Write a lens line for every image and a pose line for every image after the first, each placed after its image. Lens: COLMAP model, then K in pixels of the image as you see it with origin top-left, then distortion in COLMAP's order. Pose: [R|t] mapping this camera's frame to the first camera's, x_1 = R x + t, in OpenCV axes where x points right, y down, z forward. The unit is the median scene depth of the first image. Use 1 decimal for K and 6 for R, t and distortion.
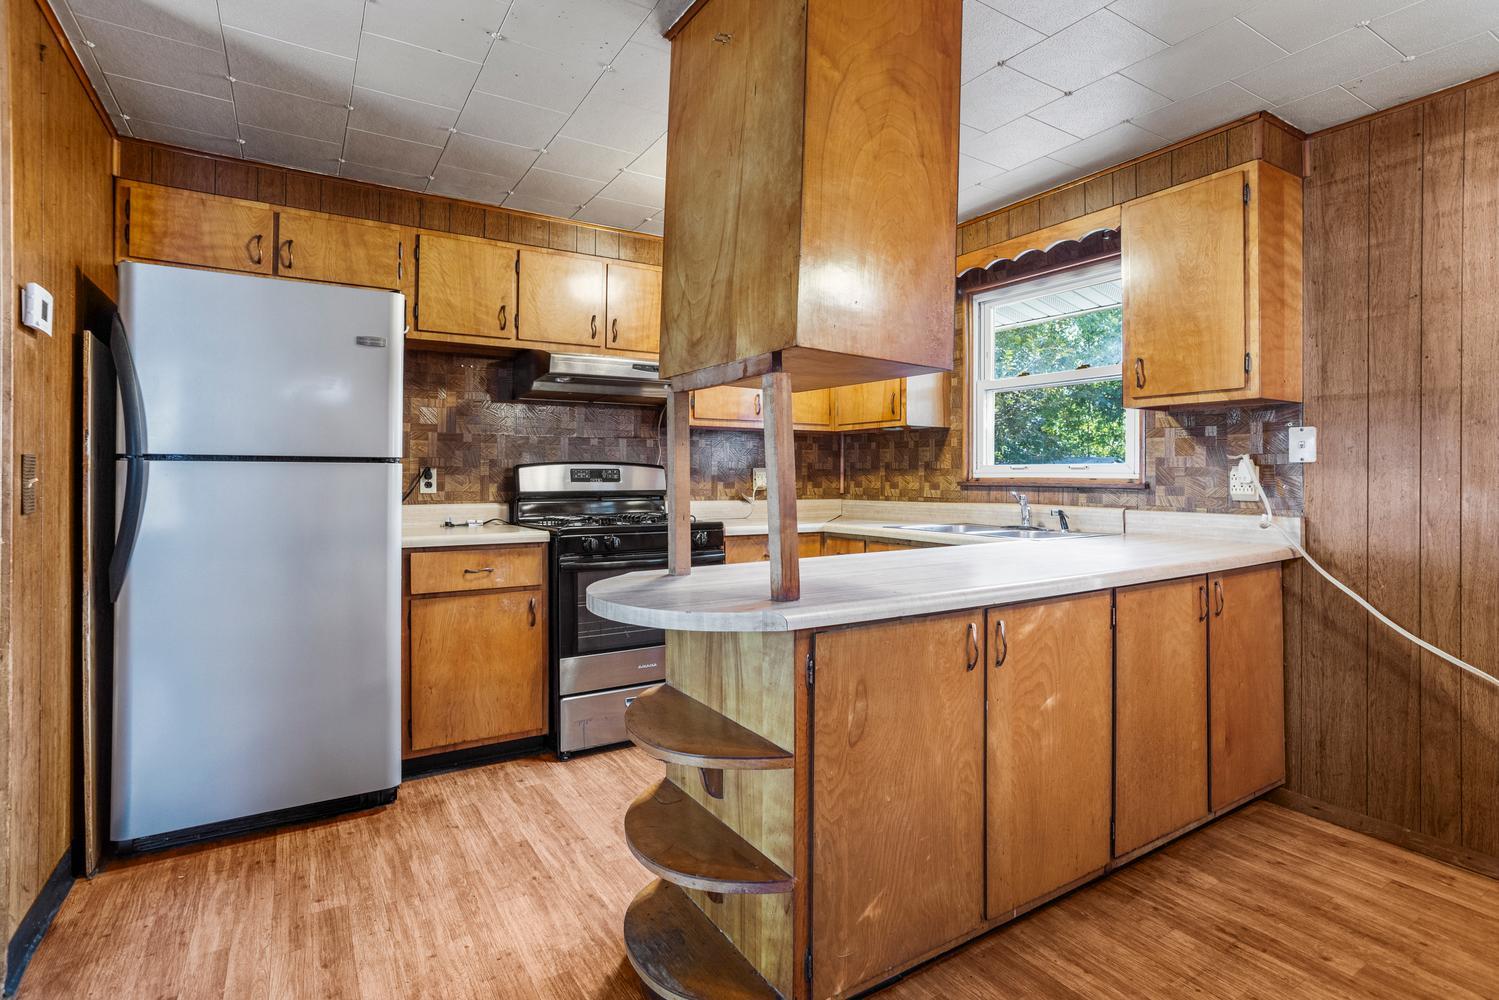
lens RADIAL K [[743.2, 0, 749.6], [0, 743.2, 470.5], [0, 0, 1]] dist [-0.040467, 0.024908]
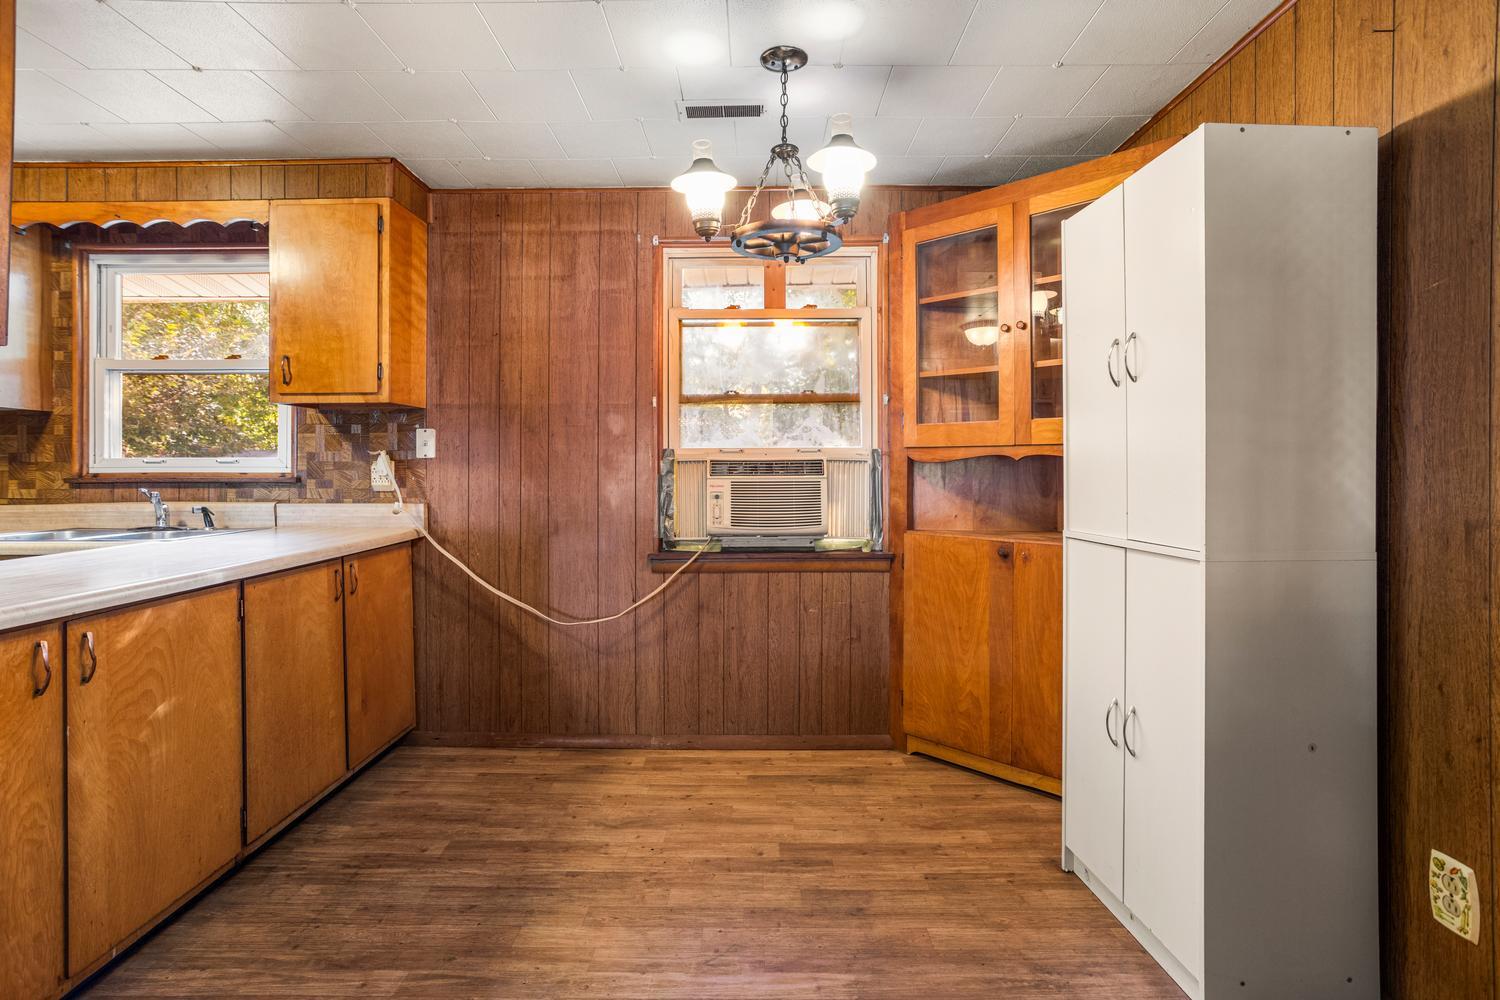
lens RADIAL K [[743.7, 0, 749.4], [0, 743.7, 467.9], [0, 0, 1]] dist [-0.040467, 0.024908]
pose [[0.542647, -0.003866, 0.839952, 0.020586], [-0.000814, 0.999987, 0.005129, -0.001619], [-0.839960, -0.003467, 0.542637, -0.113733]]
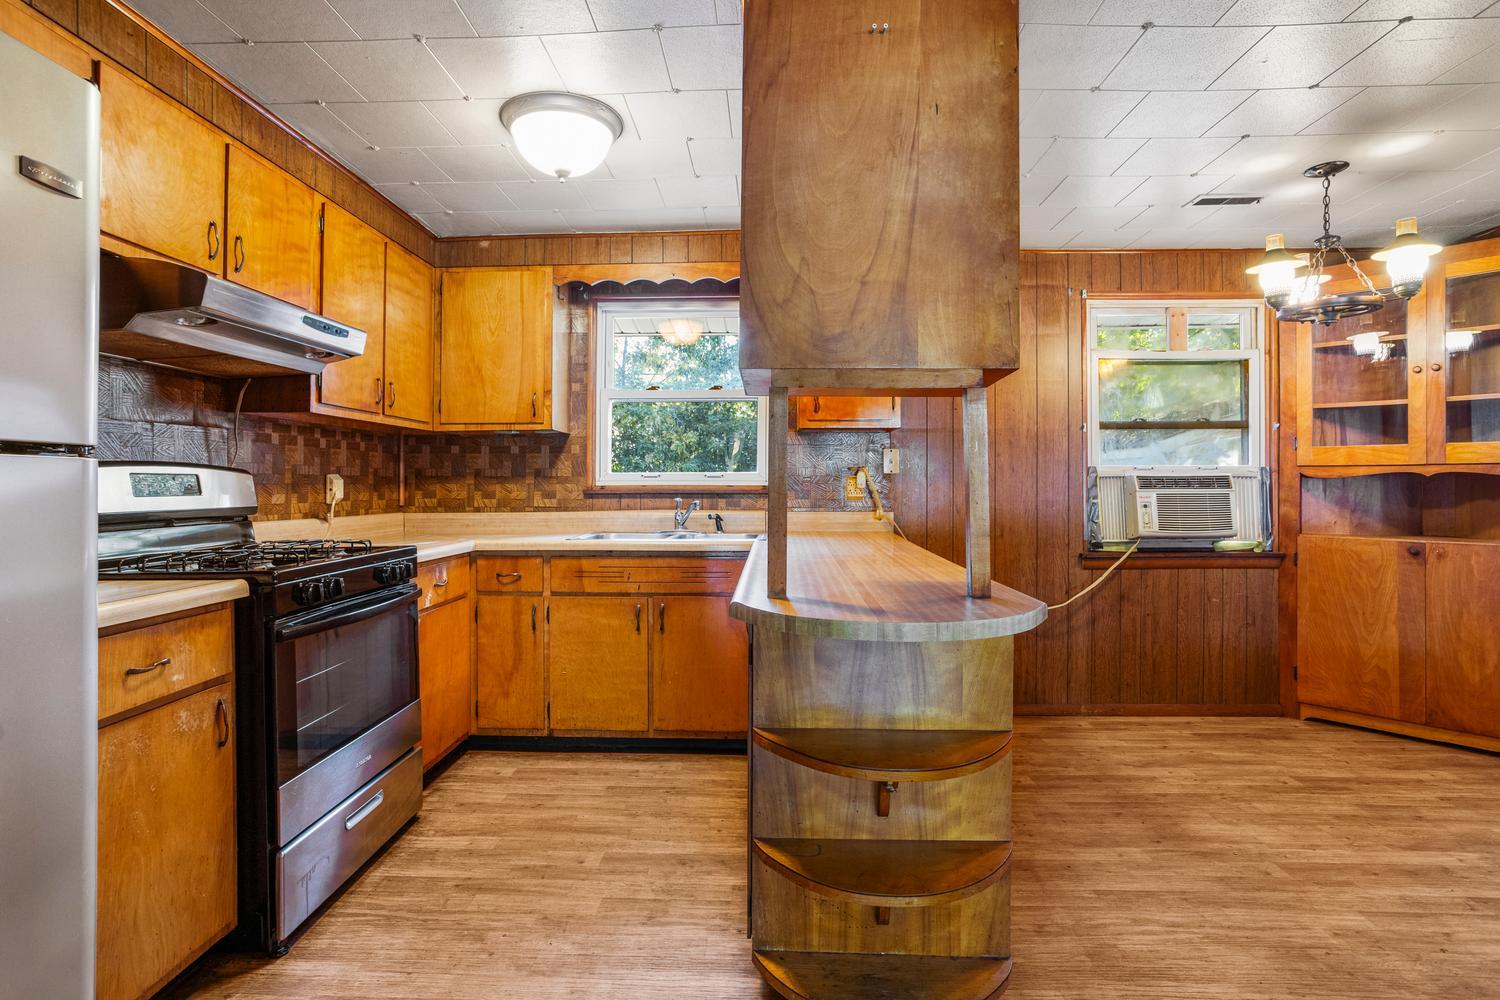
lens RADIAL K [[743.7, 0, 771.1], [0, 743.7, 481.3], [0, 0, 1]] dist [-0.040467, 0.024908]
pose [[0.559802, -0.000135, 0.828626, -0.620302], [-0.002773, 0.999994, 0.002036, 0.002086], [-0.828621, -0.003437, 0.559799, 0.389987]]
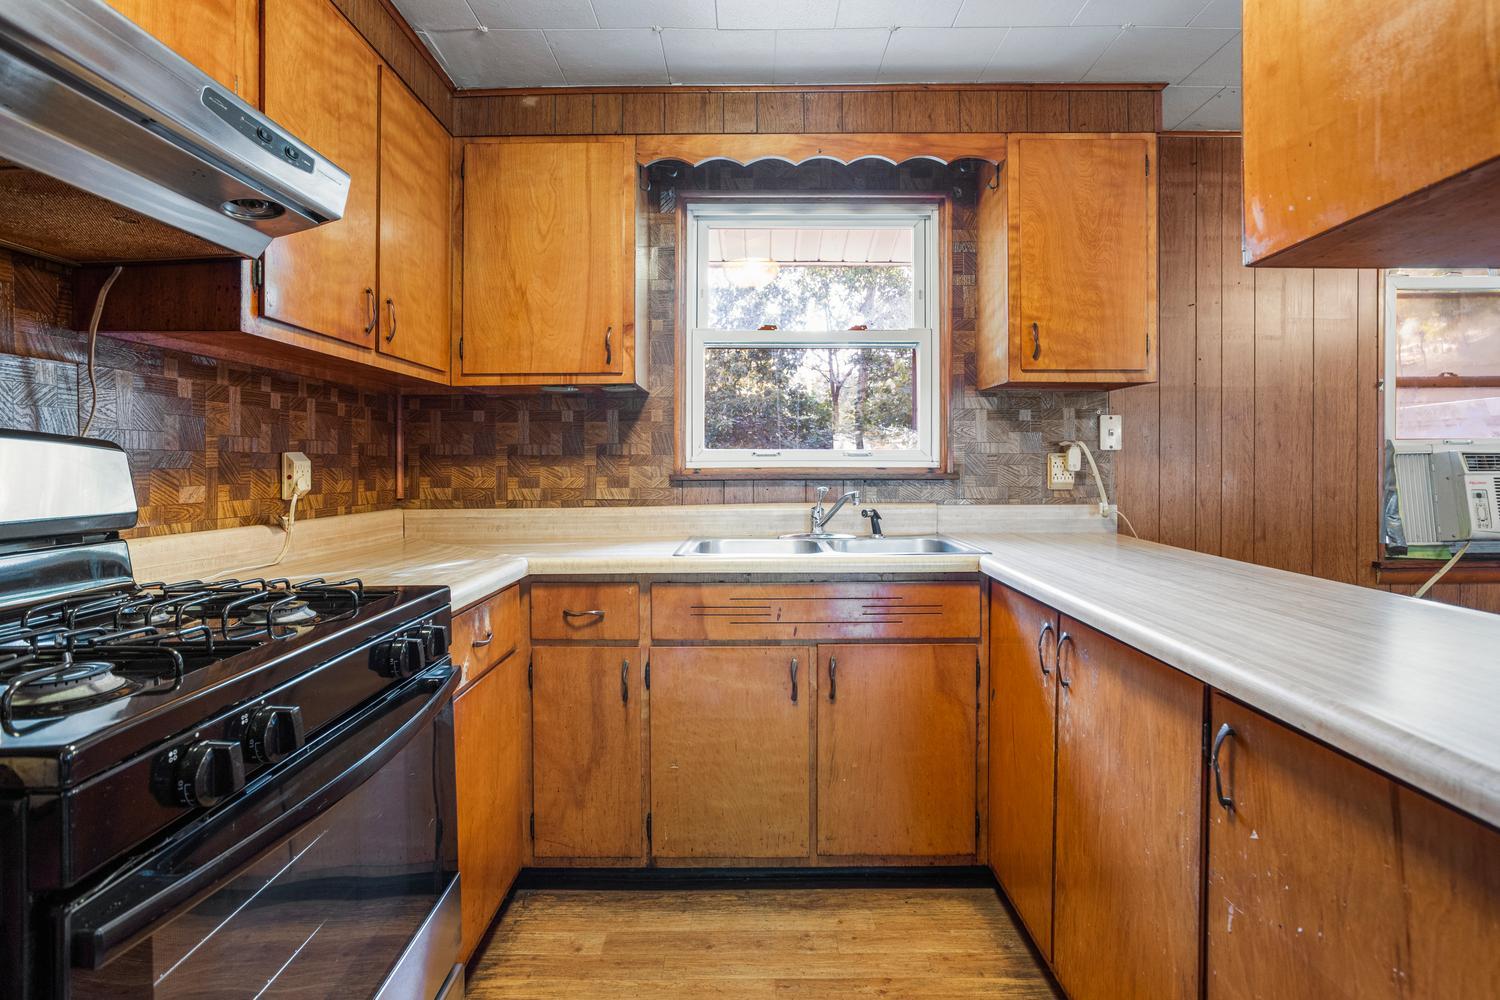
lens RADIAL K [[743.7, 0, 782.7], [0, 743.7, 467.6], [0, 0, 1]] dist [-0.040467, 0.024908]
pose [[0.528587, -0.008231, 0.848839, -0.374694], [-0.000198, 0.999952, 0.009820, 0.003424], [-0.848879, -0.005359, 0.528560, 0.882079]]
